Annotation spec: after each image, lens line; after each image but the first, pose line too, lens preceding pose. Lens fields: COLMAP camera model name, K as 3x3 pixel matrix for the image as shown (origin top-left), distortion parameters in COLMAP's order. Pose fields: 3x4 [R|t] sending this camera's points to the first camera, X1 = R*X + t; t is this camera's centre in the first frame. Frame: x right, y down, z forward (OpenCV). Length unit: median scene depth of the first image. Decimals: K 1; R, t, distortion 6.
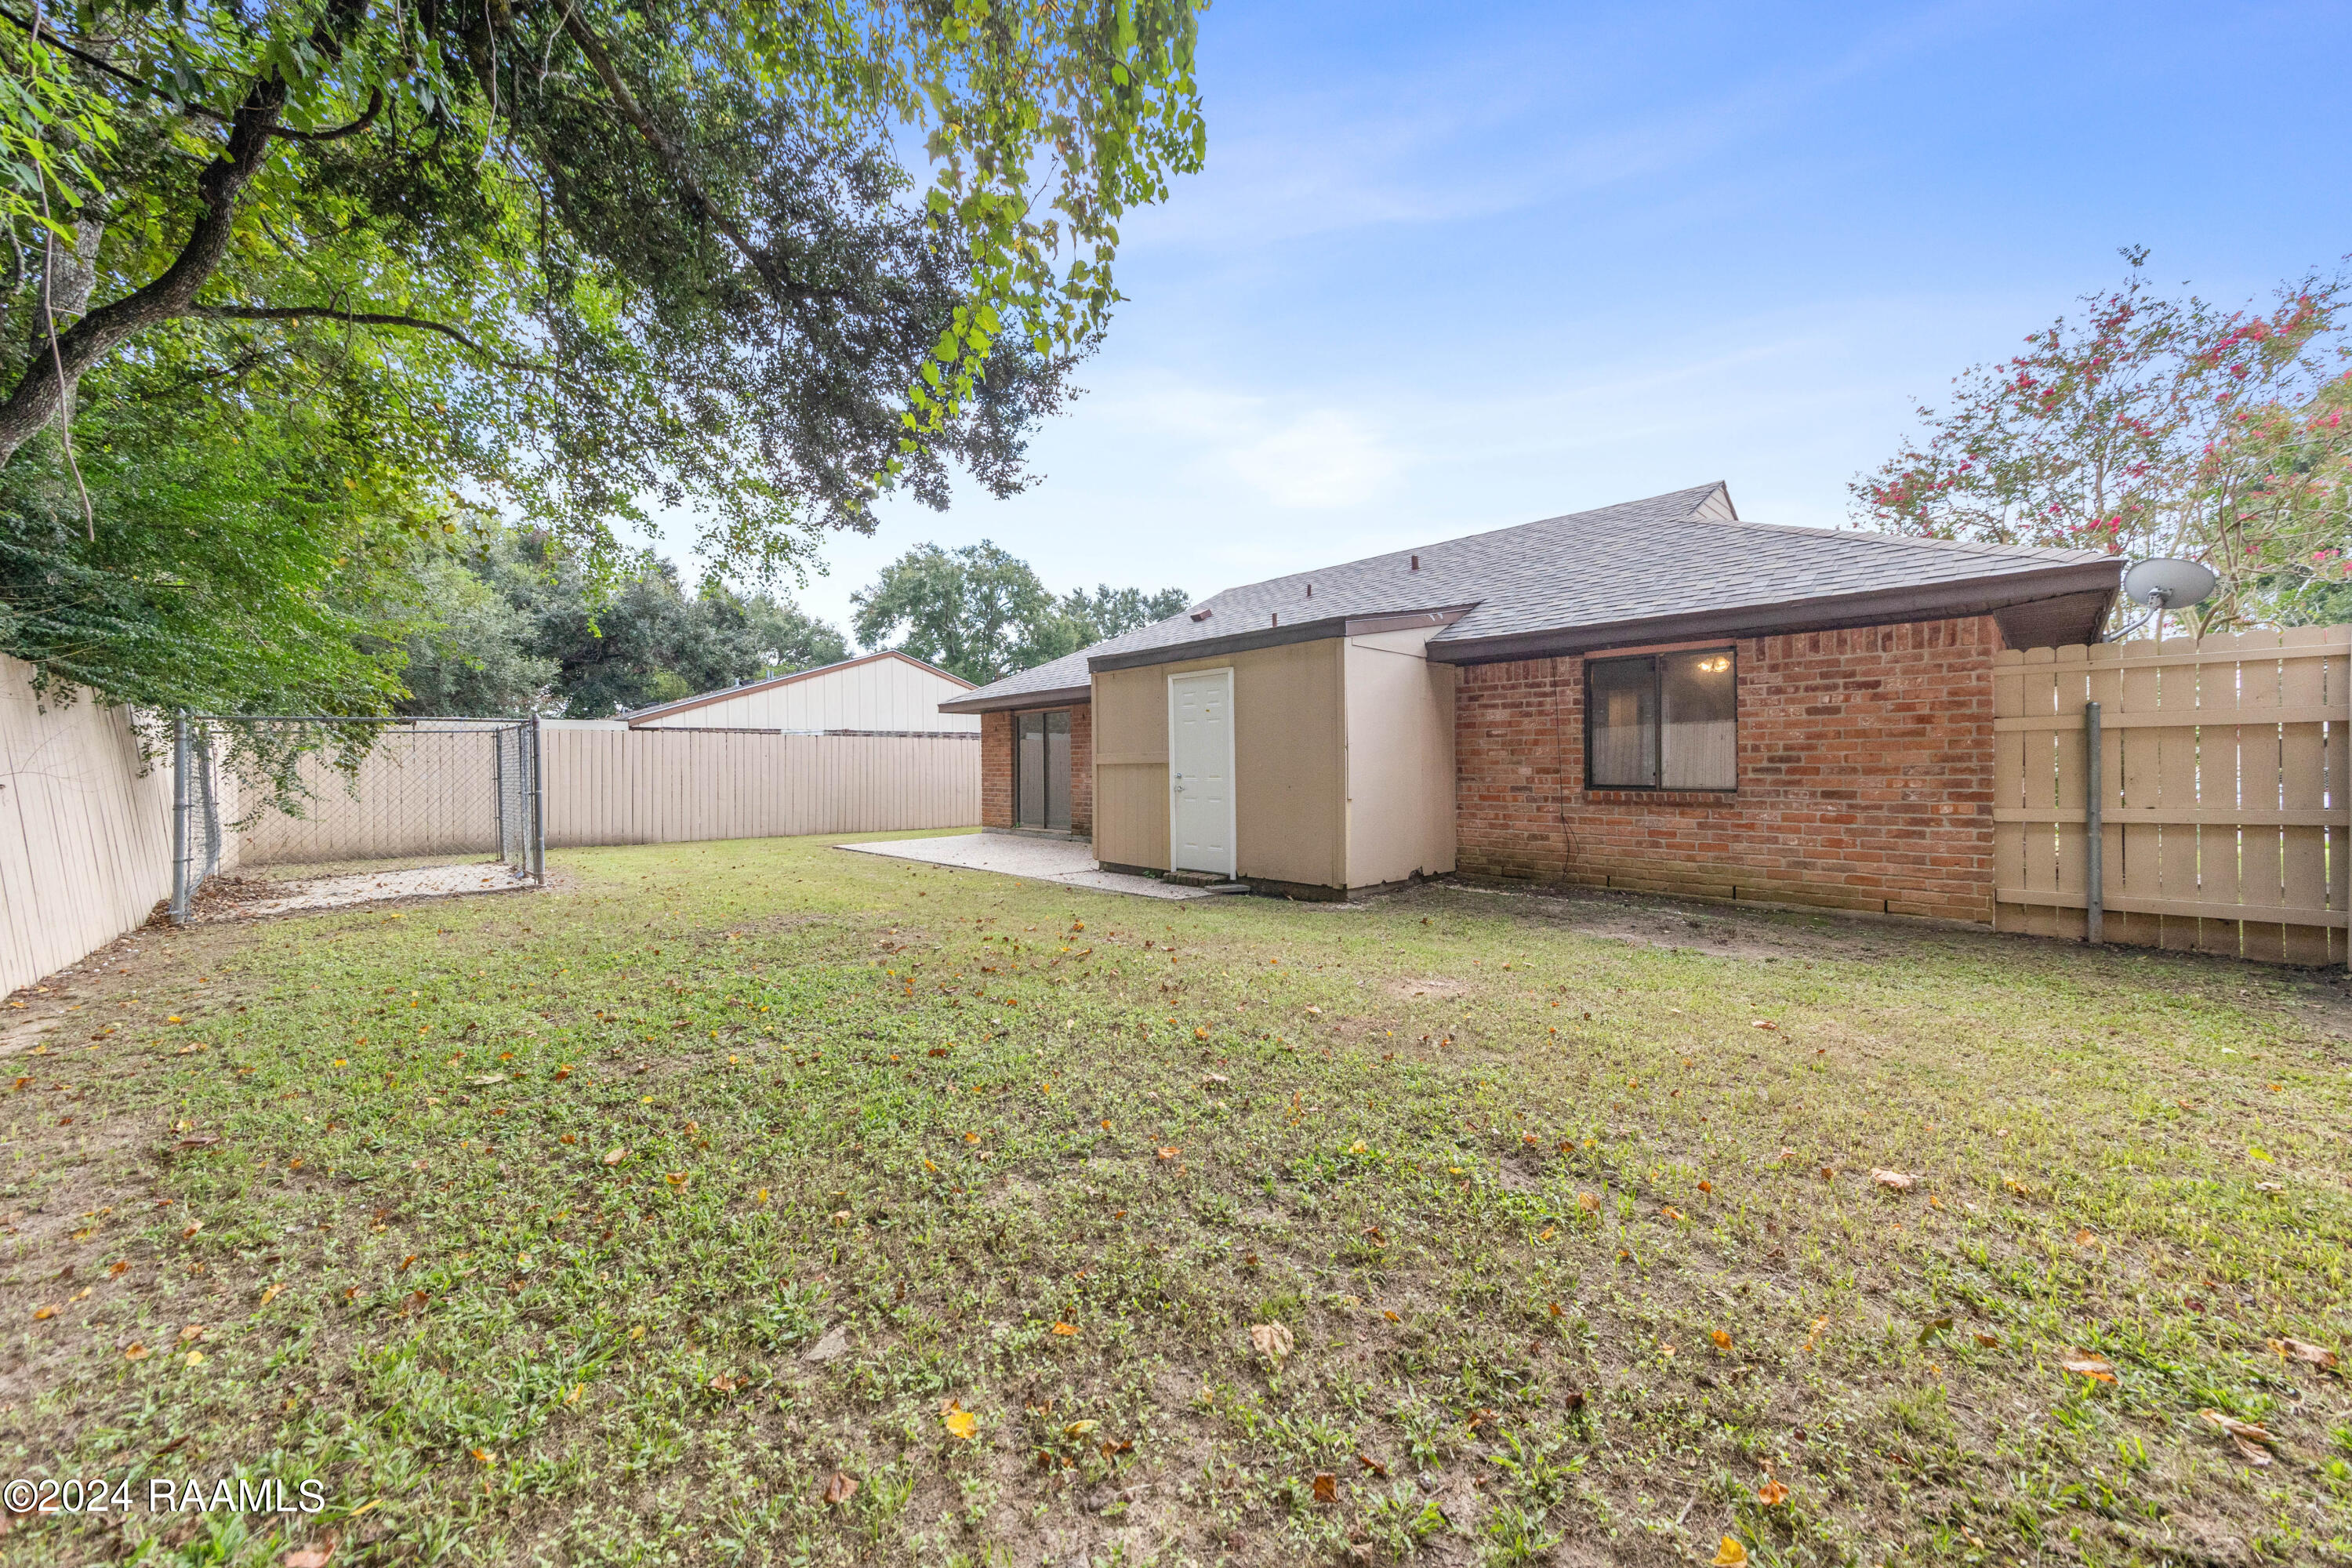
lens RADIAL K [[842.3, 0, 1183.3], [0, 842.3, 767.2], [0, 0, 1]] dist [0.001789, 0.000069]
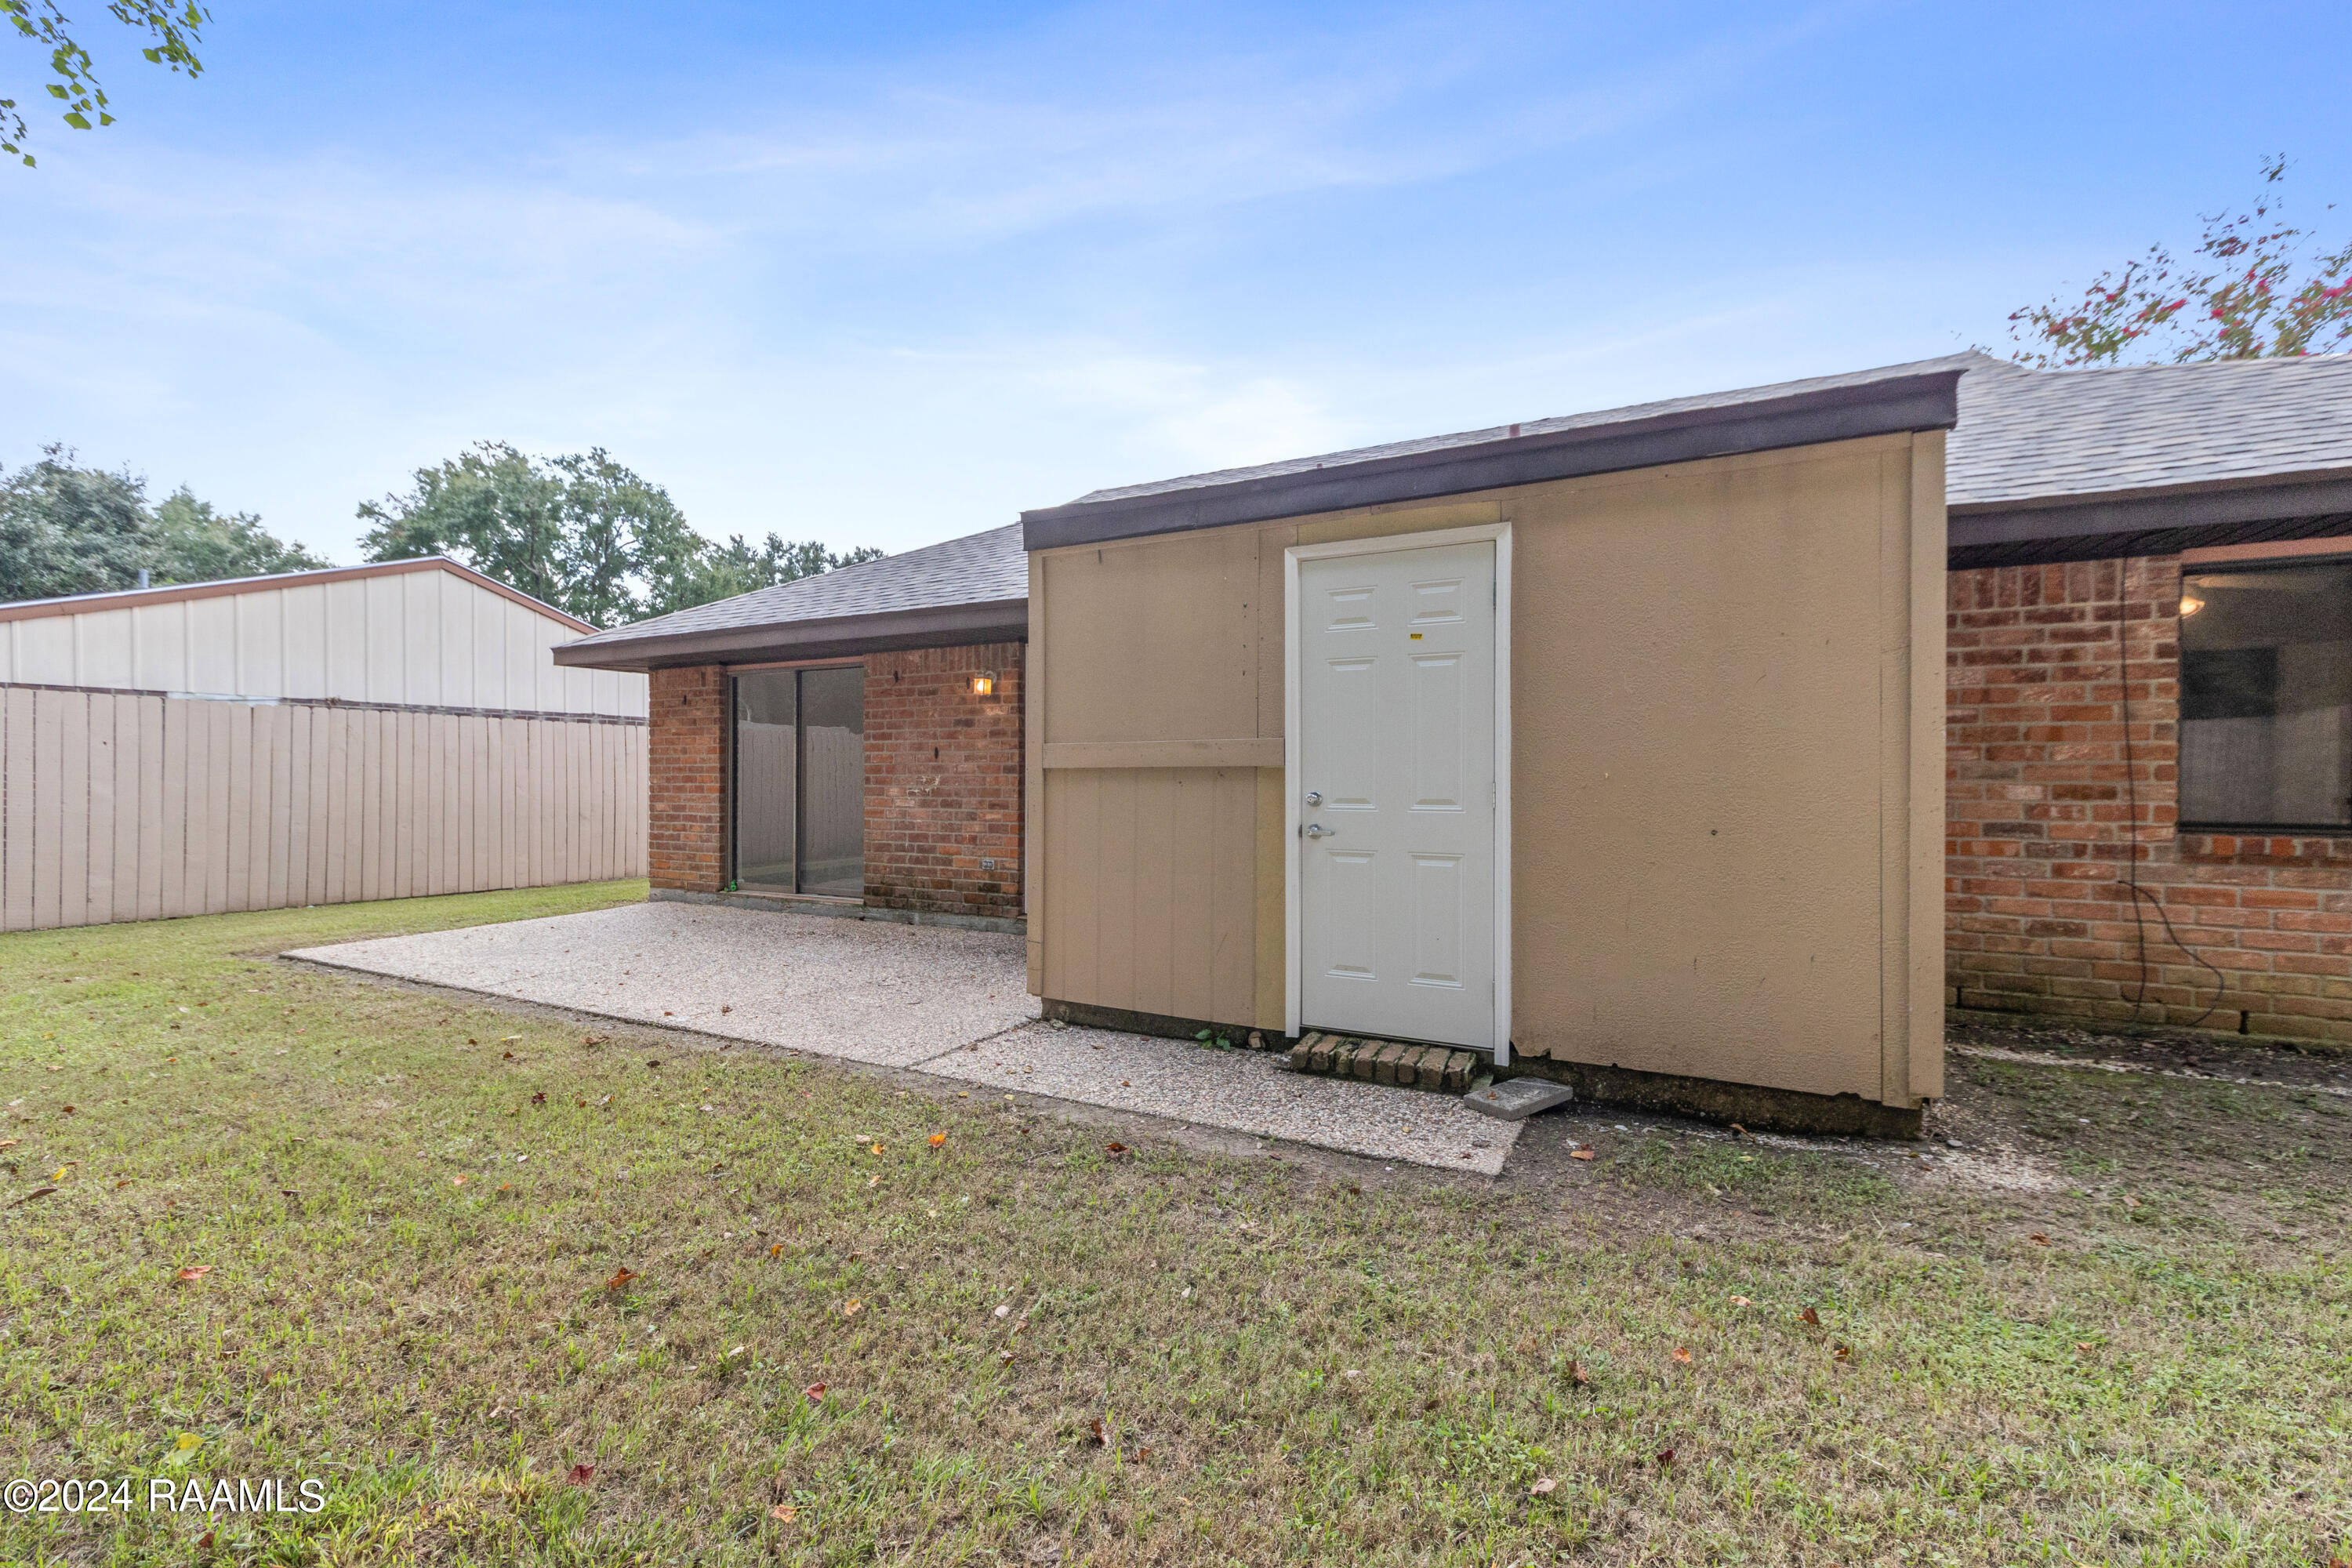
lens RADIAL K [[923.7, 0, 1168.2], [0, 923.7, 782.2], [0, 0, 1]] dist [-0.000502, 0.000149]
pose [[0.942210, 0.008468, 0.334916, -0.044571], [-0.009717, 0.999951, 0.002055, 0.000413], [-0.334882, -0.005190, 0.942246, 0.123436]]
